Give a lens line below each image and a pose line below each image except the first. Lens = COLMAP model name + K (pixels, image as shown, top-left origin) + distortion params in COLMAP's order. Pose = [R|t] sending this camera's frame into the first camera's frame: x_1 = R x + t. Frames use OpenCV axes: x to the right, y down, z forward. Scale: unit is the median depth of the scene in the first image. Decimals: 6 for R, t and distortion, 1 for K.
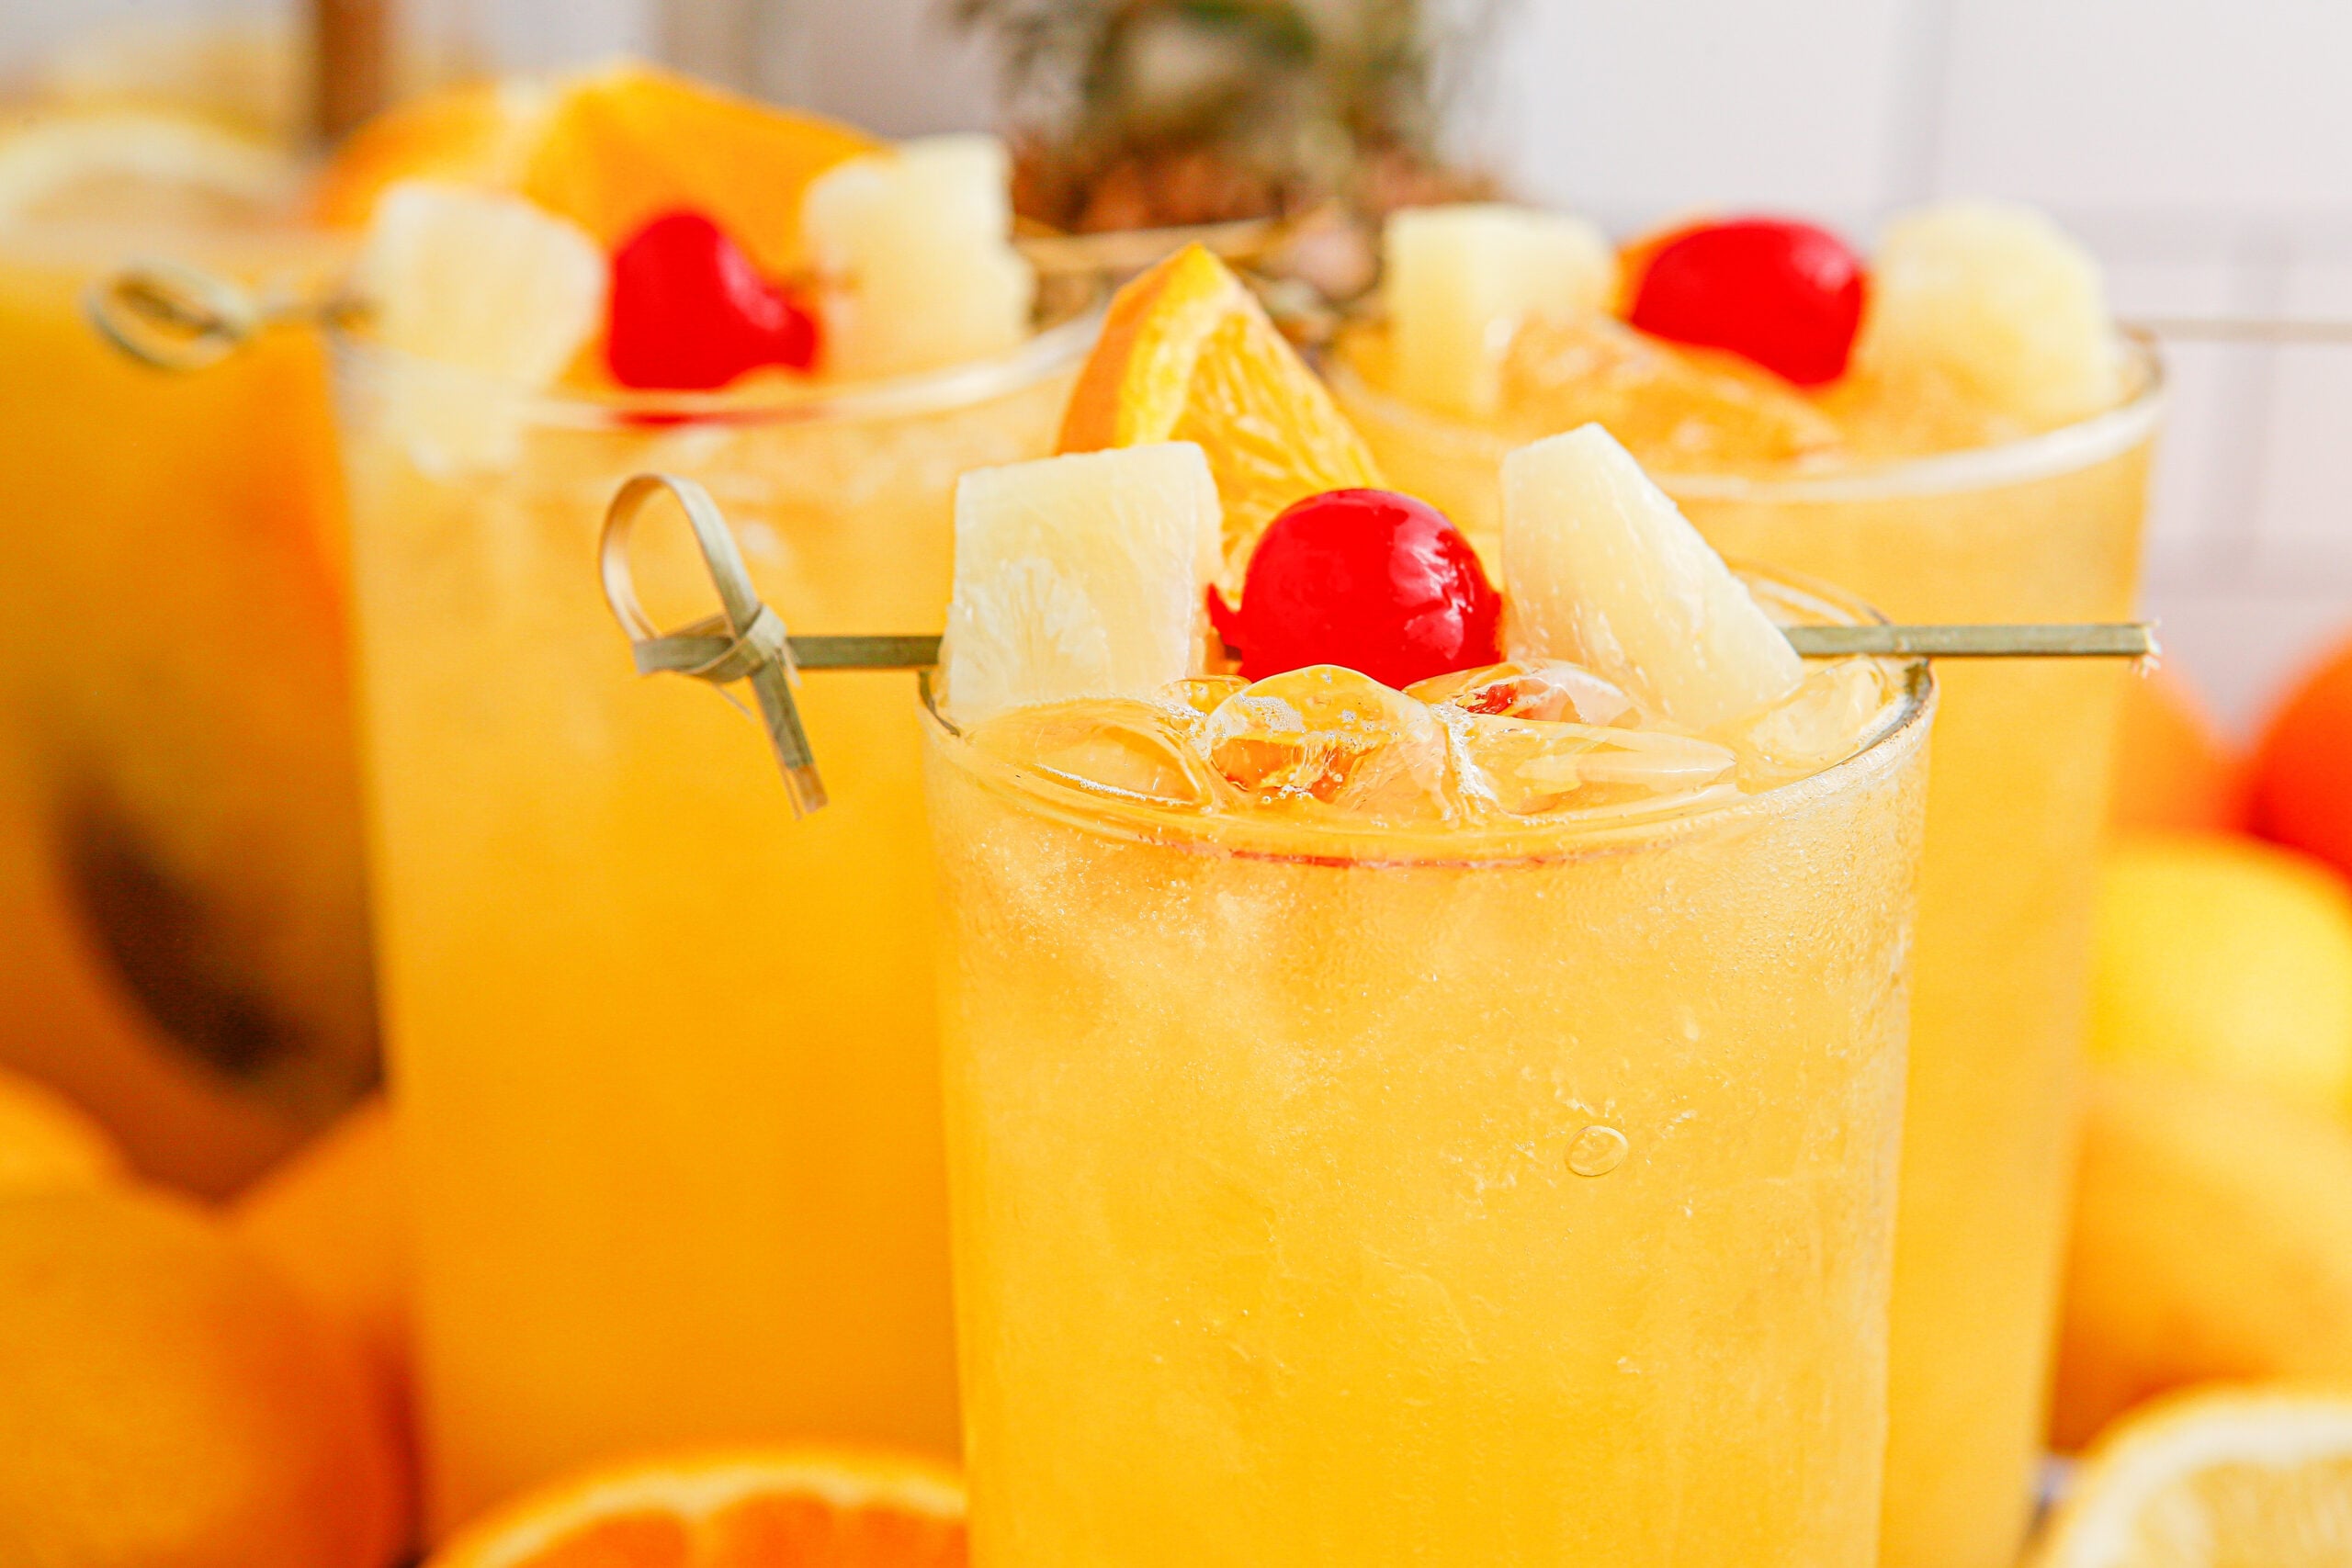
lens RADIAL K [[4814.7, 0, 1176.0], [0, 4814.7, 784.0], [0, 0, 1]] dist [0.205727, -0.027337]
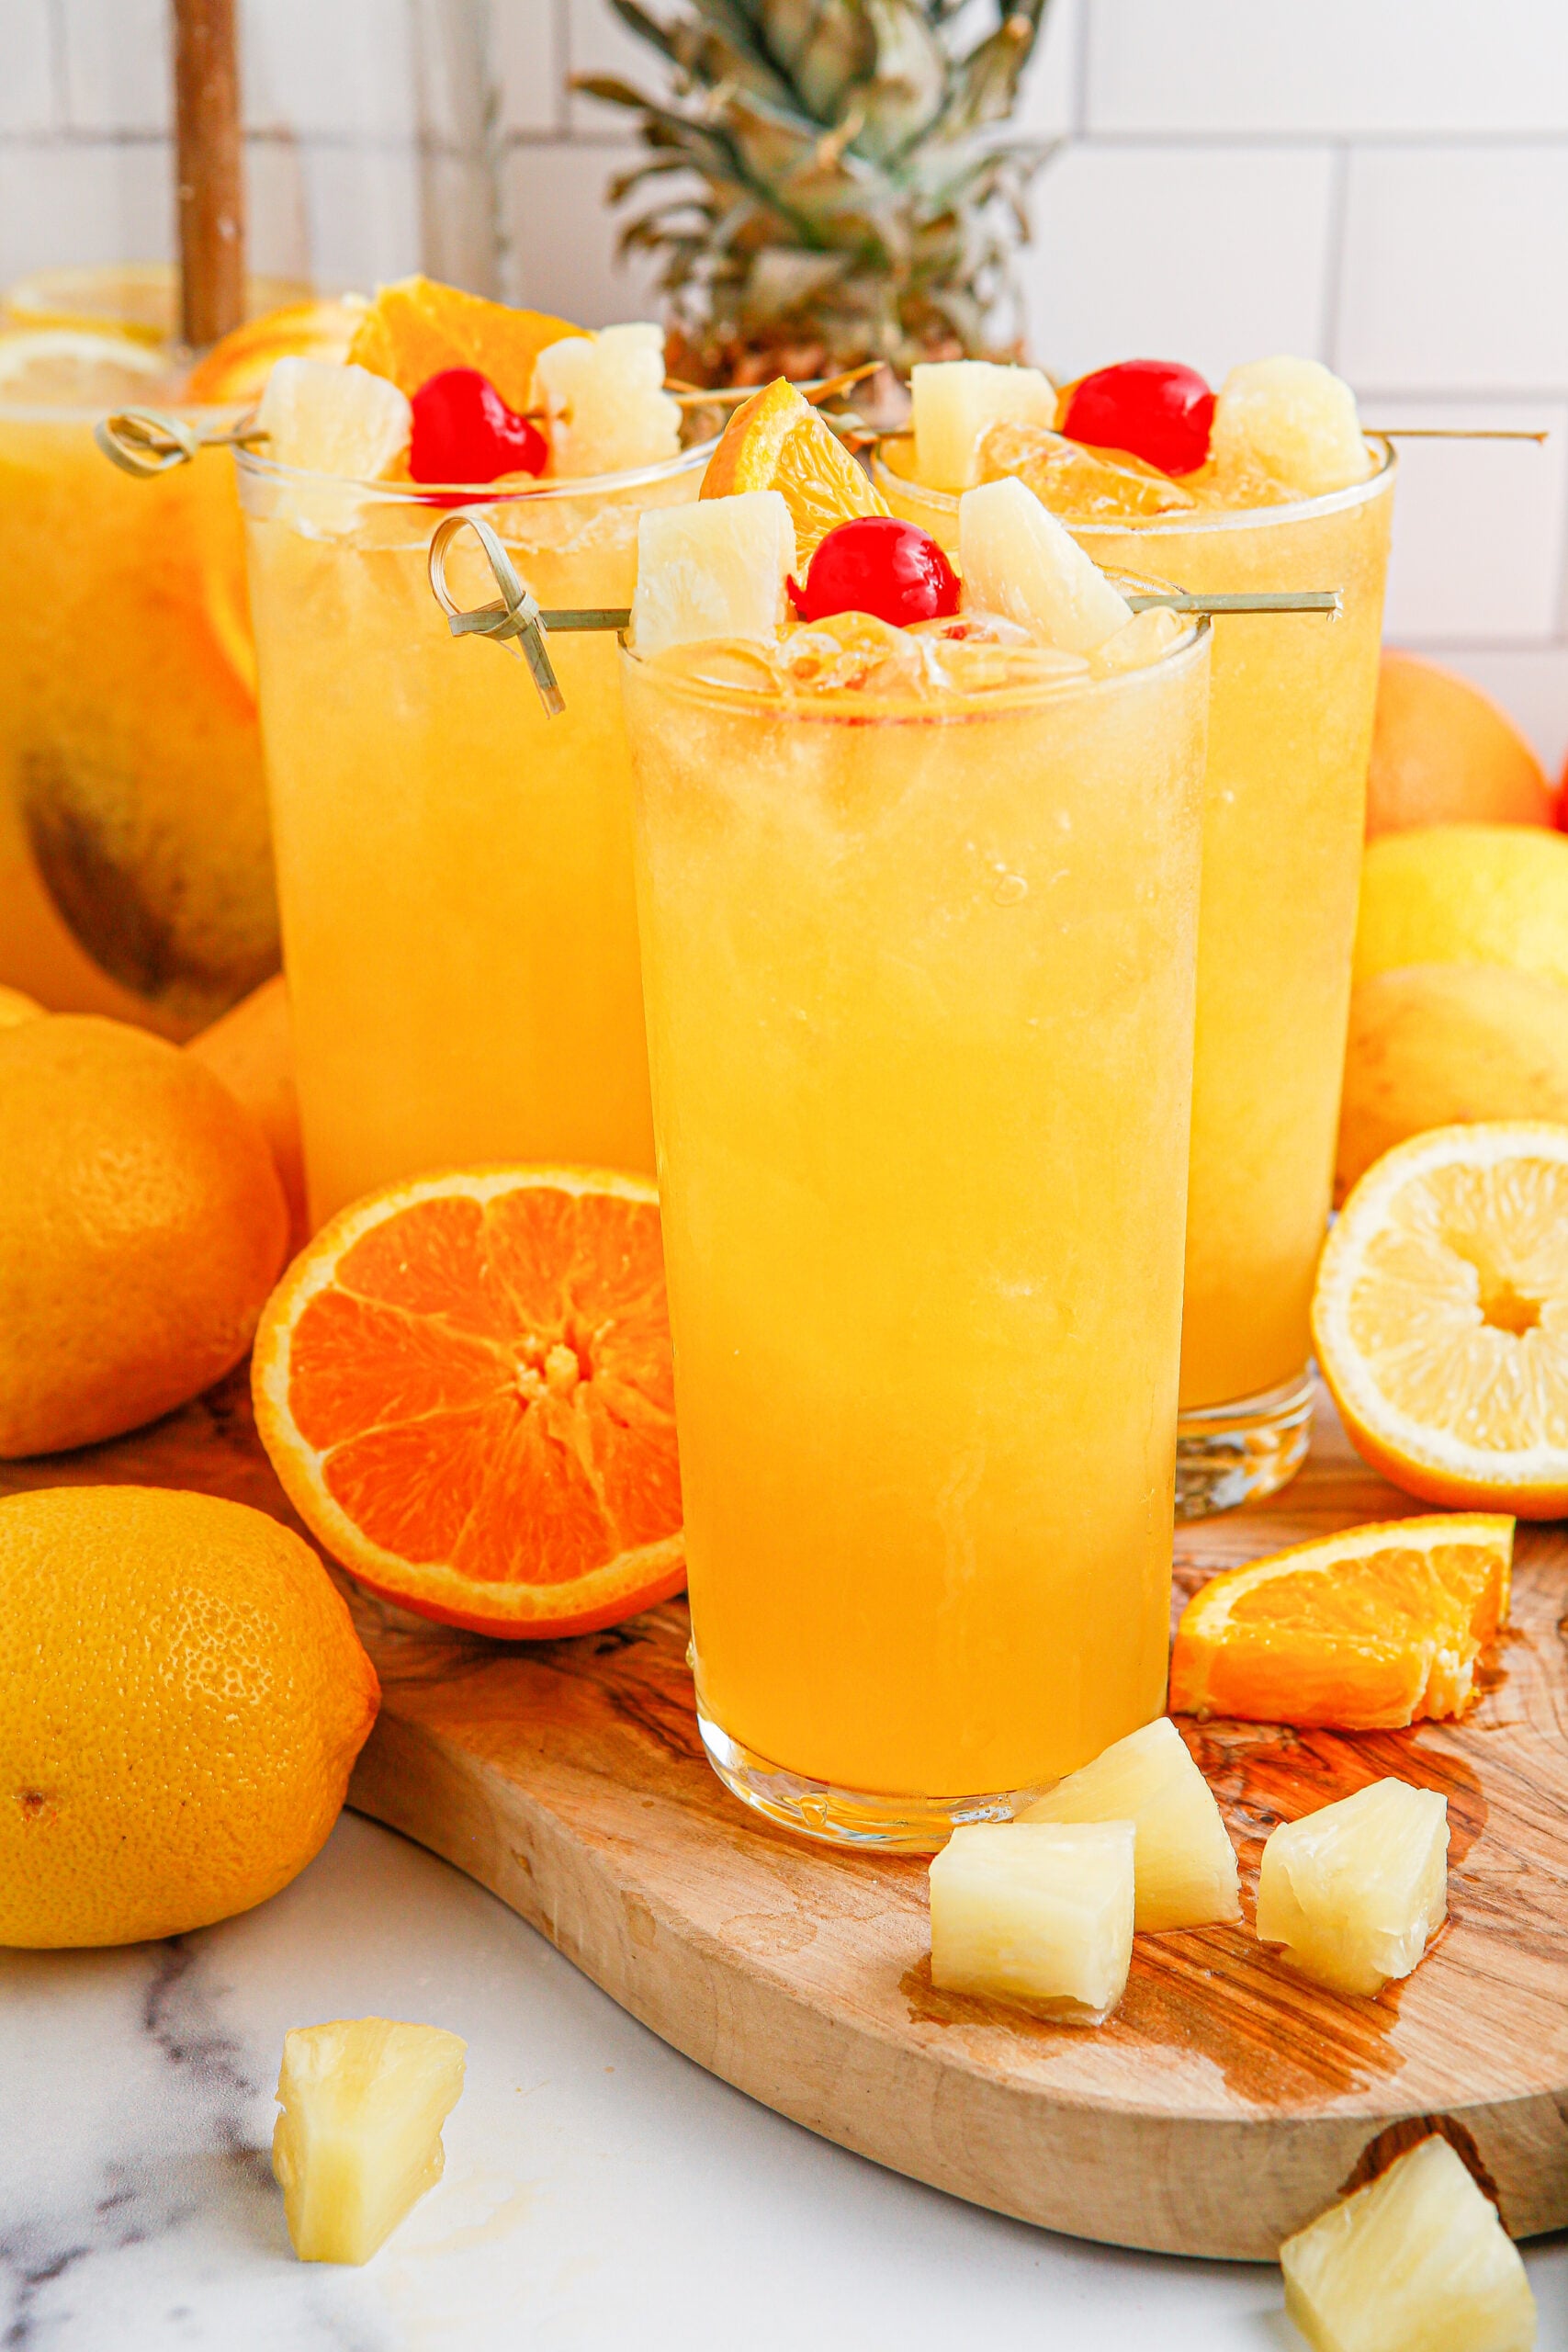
lens RADIAL K [[4335.3, 0, 786.8], [0, 4335.3, 1207.1], [0, 0, 1]] dist [0.158496, 0.002508]
pose [[0.999874, -0.011492, -0.010957, 0.020458], [0.012082, 0.998392, 0.055393, 0.095296], [0.010302, -0.055518, 0.998405, -0.537712]]
